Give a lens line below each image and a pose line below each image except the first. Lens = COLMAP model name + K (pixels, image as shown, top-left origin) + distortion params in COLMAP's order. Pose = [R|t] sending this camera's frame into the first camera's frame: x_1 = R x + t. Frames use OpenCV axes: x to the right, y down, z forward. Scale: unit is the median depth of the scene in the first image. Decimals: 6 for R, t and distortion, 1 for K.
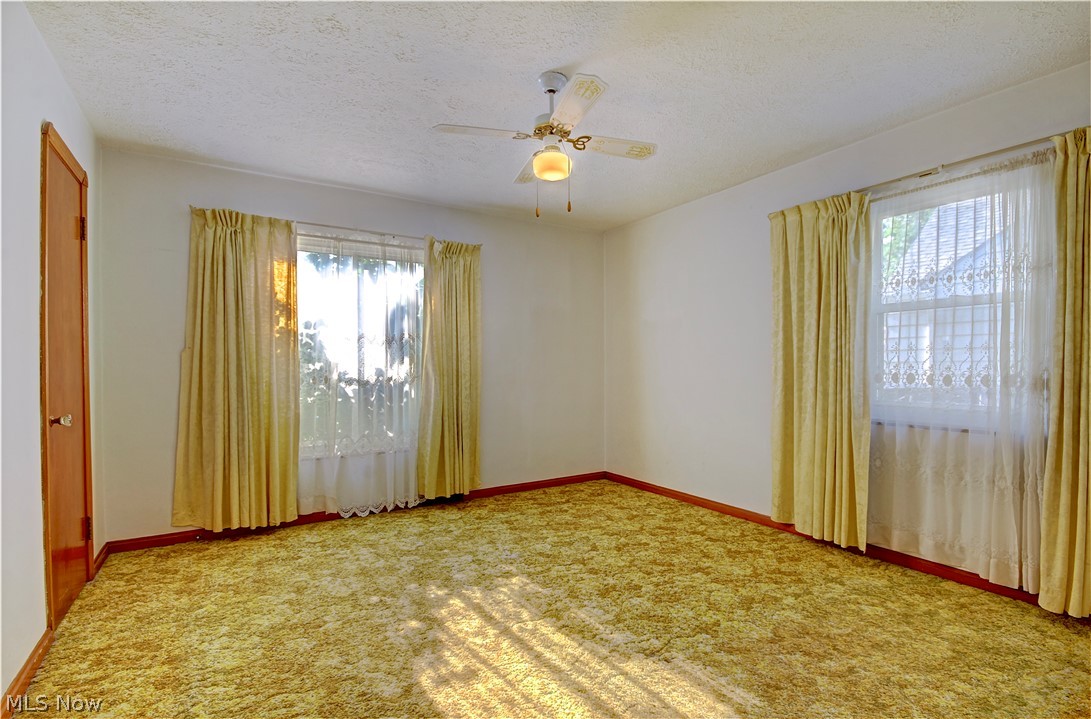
lens RADIAL K [[516.0, 0, 550.3], [0, 516.0, 360.3], [0, 0, 1]] dist [-0.010709, -0.002041]
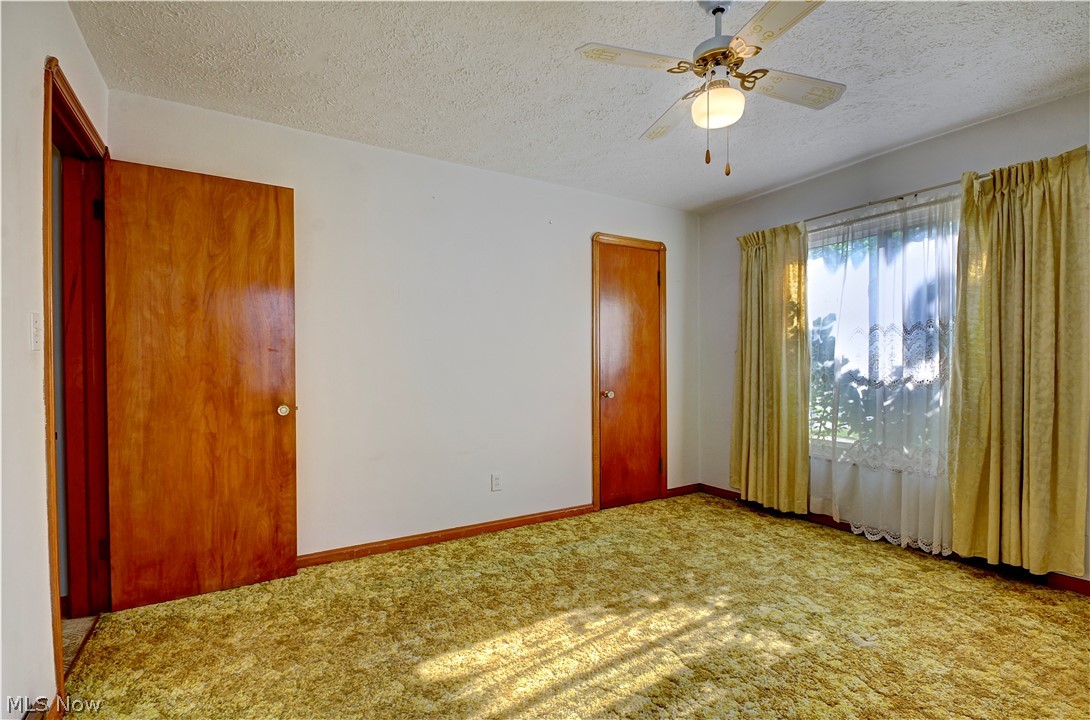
lens RADIAL K [[515.6, 0, 543.8], [0, 515.6, 367.4], [0, 0, 1]] dist [-0.010709, -0.002041]
pose [[-0.038983, 0.008400, -0.999205, 0.543167], [0.014047, 0.999870, 0.007857, 0.003391], [0.999141, -0.013730, -0.039096, 0.529989]]
